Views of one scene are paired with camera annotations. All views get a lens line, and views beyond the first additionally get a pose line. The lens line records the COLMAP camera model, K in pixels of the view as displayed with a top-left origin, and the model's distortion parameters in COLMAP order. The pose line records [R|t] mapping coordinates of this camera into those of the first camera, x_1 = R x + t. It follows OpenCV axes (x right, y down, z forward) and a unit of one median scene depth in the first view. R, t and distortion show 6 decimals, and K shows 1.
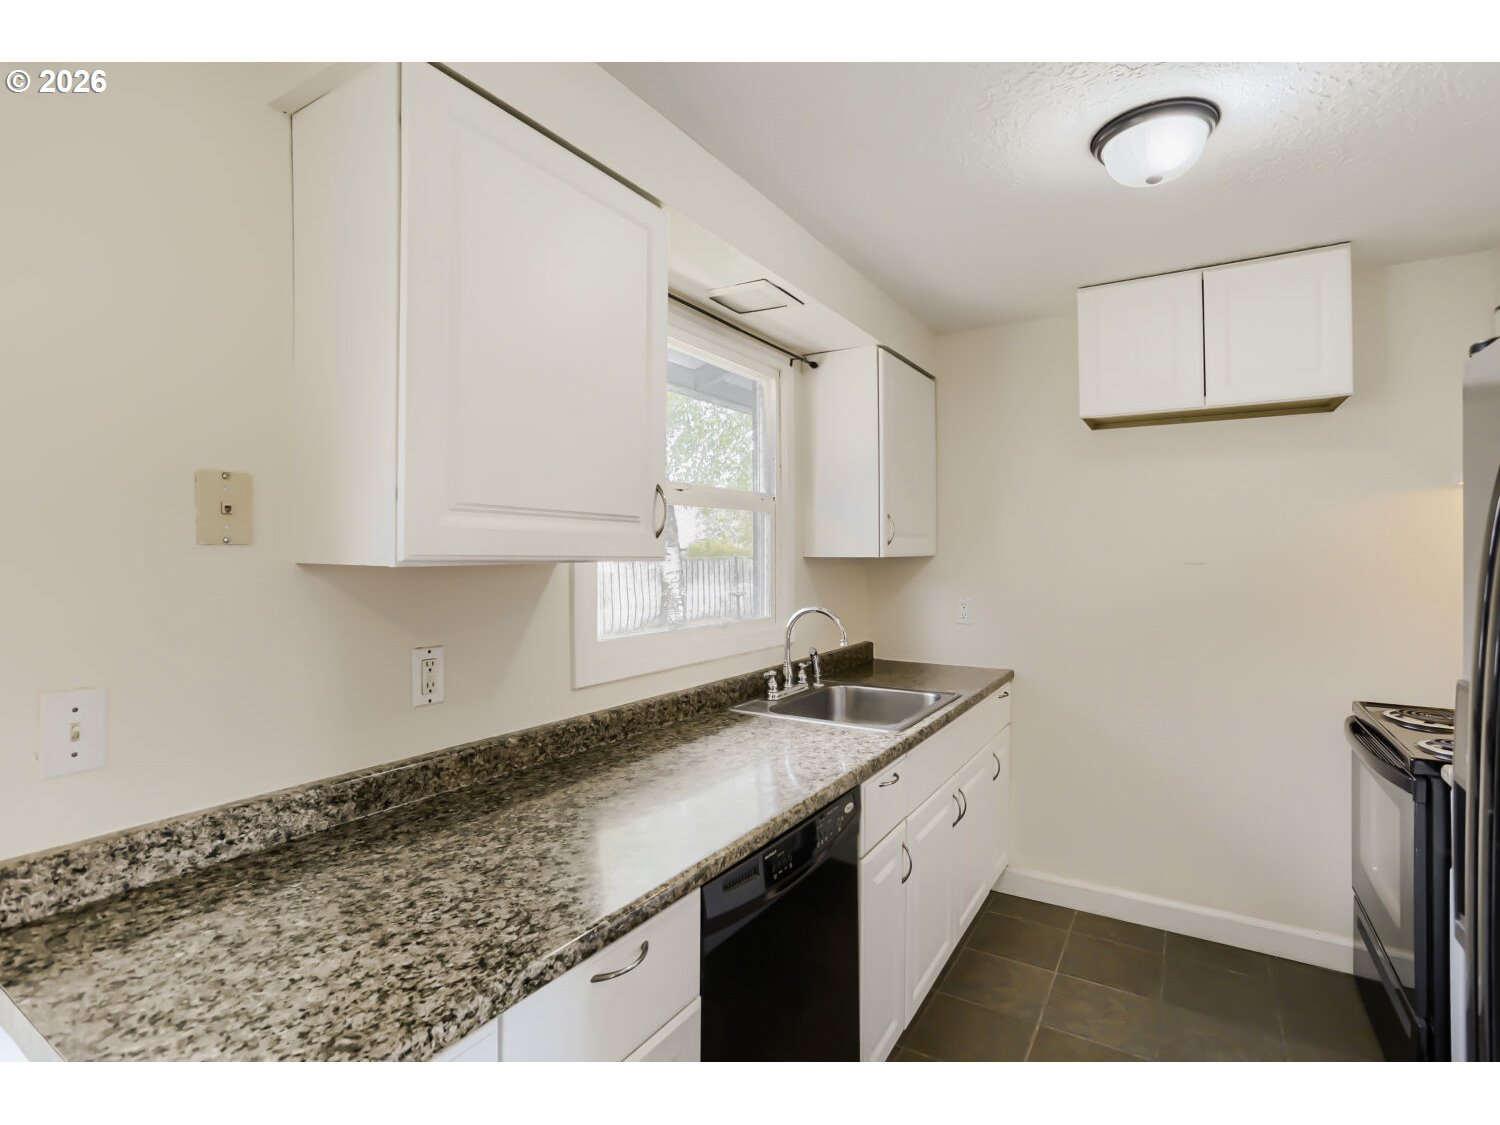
lens RADIAL K [[742.7, 0, 768.7], [0, 742.7, 560.6], [0, 0, 1]] dist [-0.072351, 0.029076]
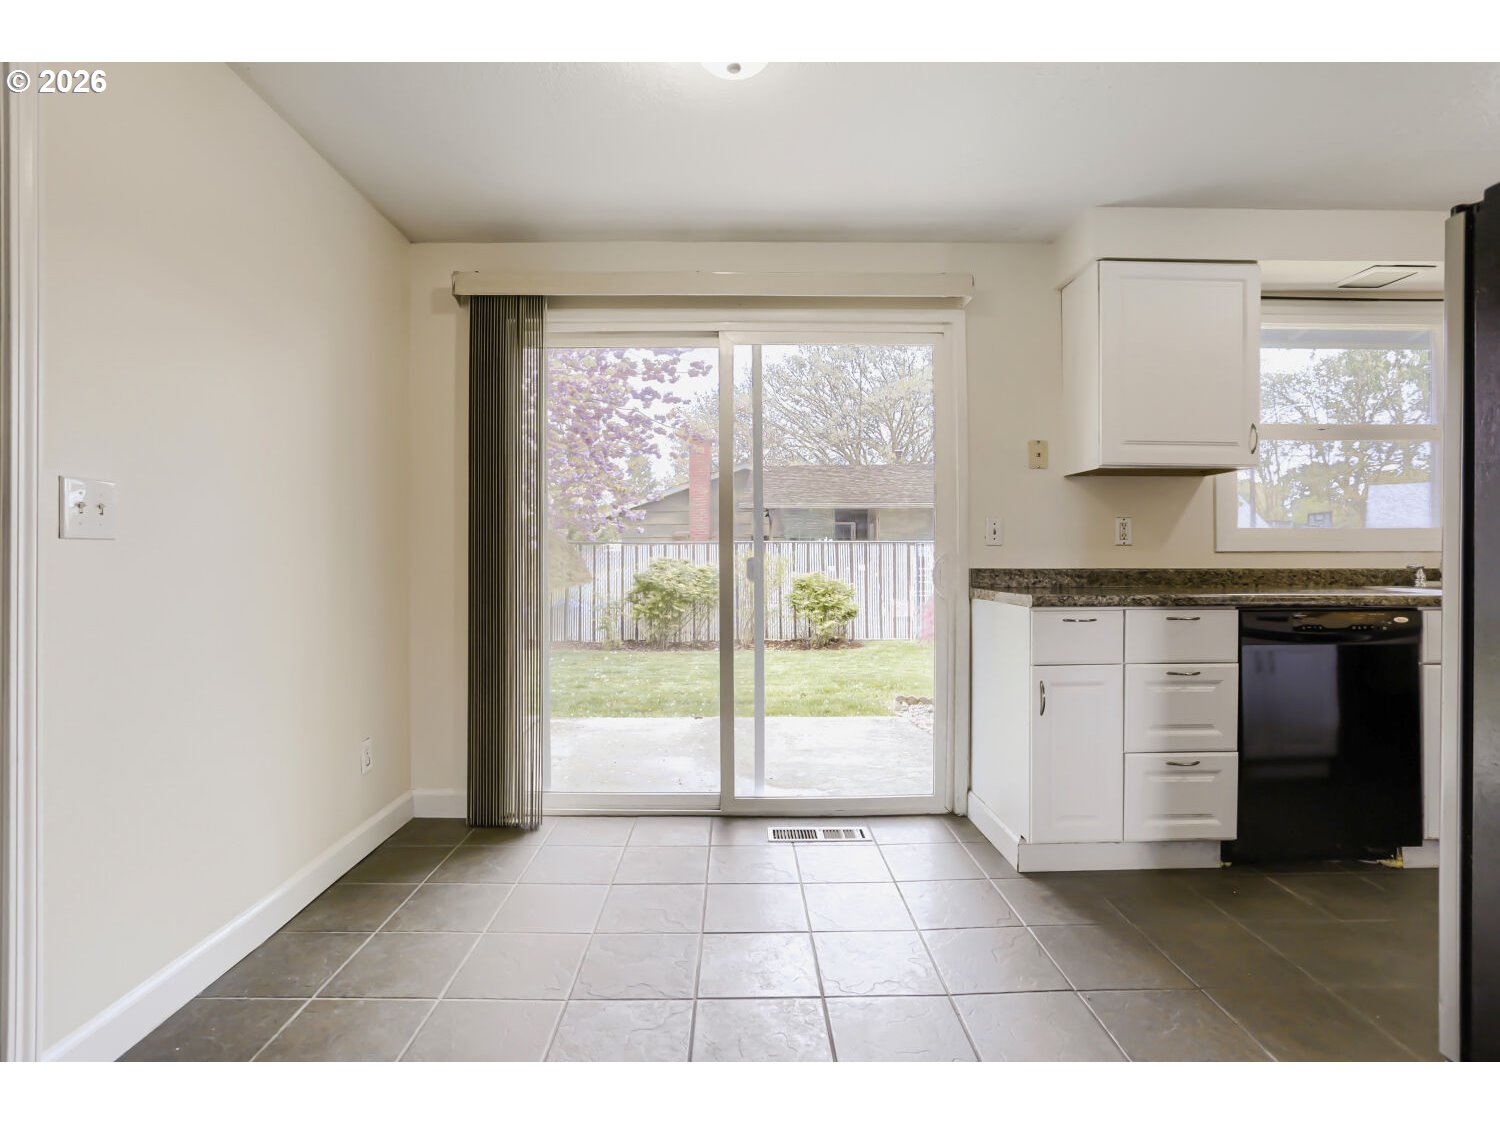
lens RADIAL K [[741.6, 0, 748.5], [0, 741.6, 560.8], [0, 0, 1]] dist [-0.035904, 0.017521]
pose [[0.543403, -0.003017, -0.839466, 0.898955], [0.003047, 0.999994, -0.001622, 0.304040], [0.839466, -0.001677, 0.543409, -1.307426]]
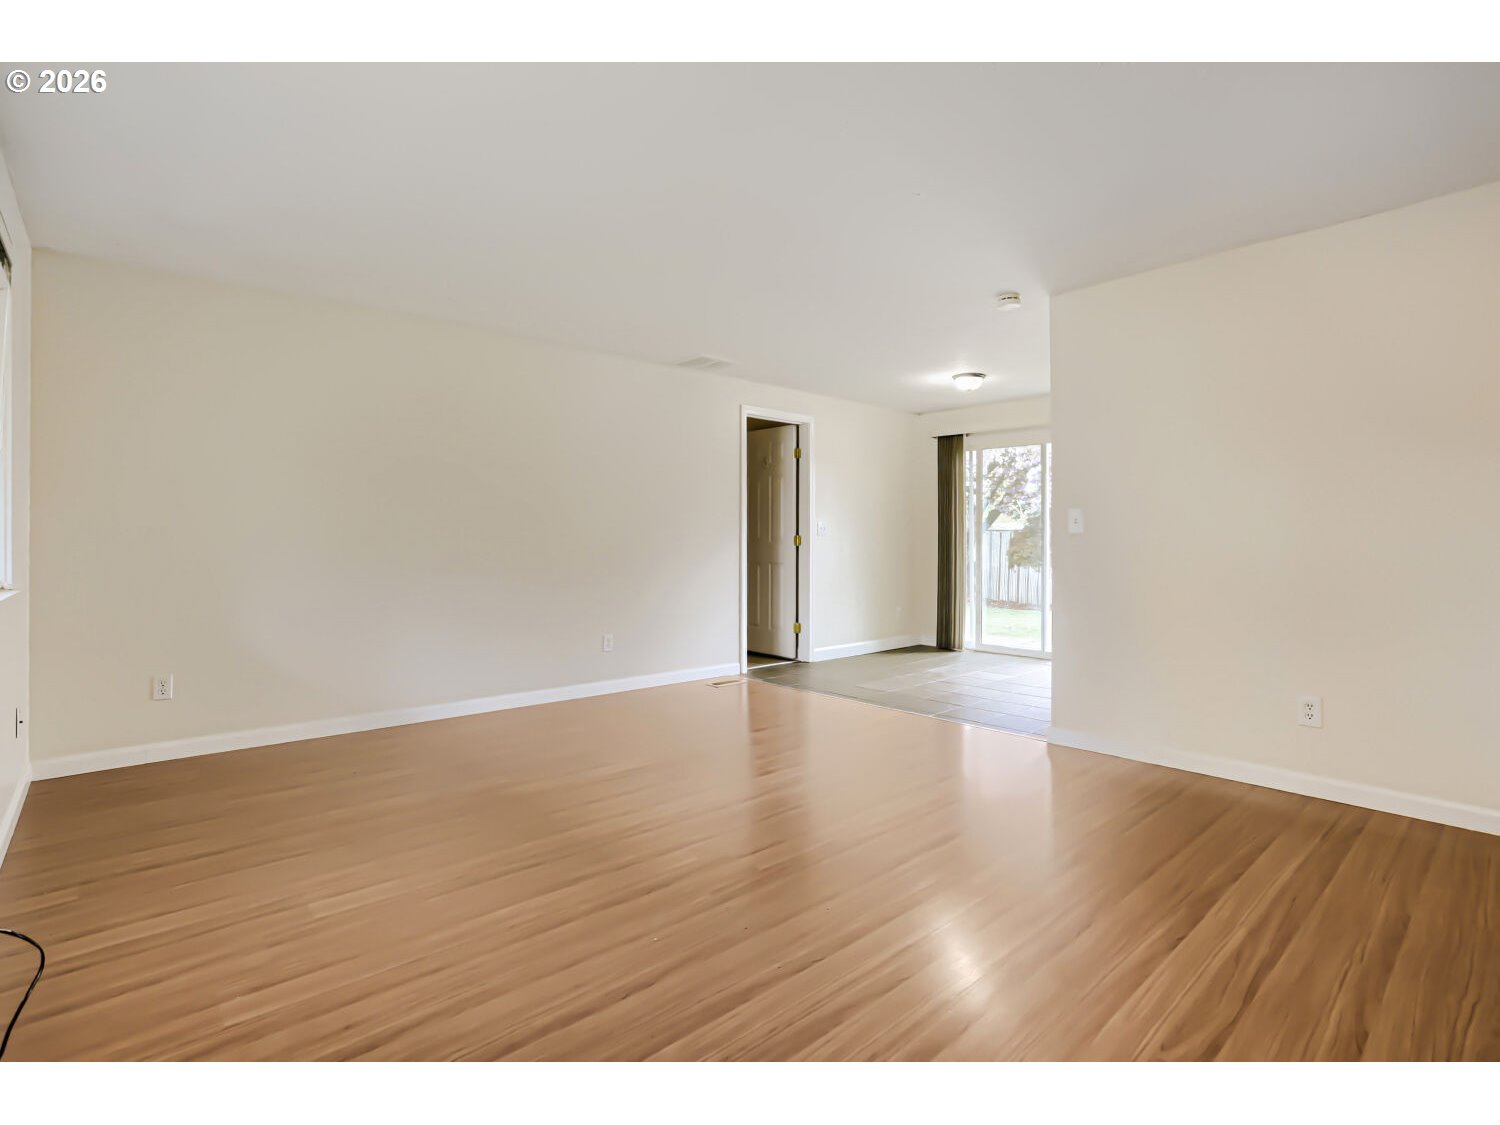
lens RADIAL K [[741.6, 0, 748.5], [0, 741.6, 560.8], [0, 0, 1]] dist [-0.035904, 0.017521]
pose [[-0.262800, 0.017351, -0.964694, 4.670592], [-0.010603, 0.999726, 0.020869, 0.338614], [0.964792, 0.015713, -0.262544, -0.670519]]
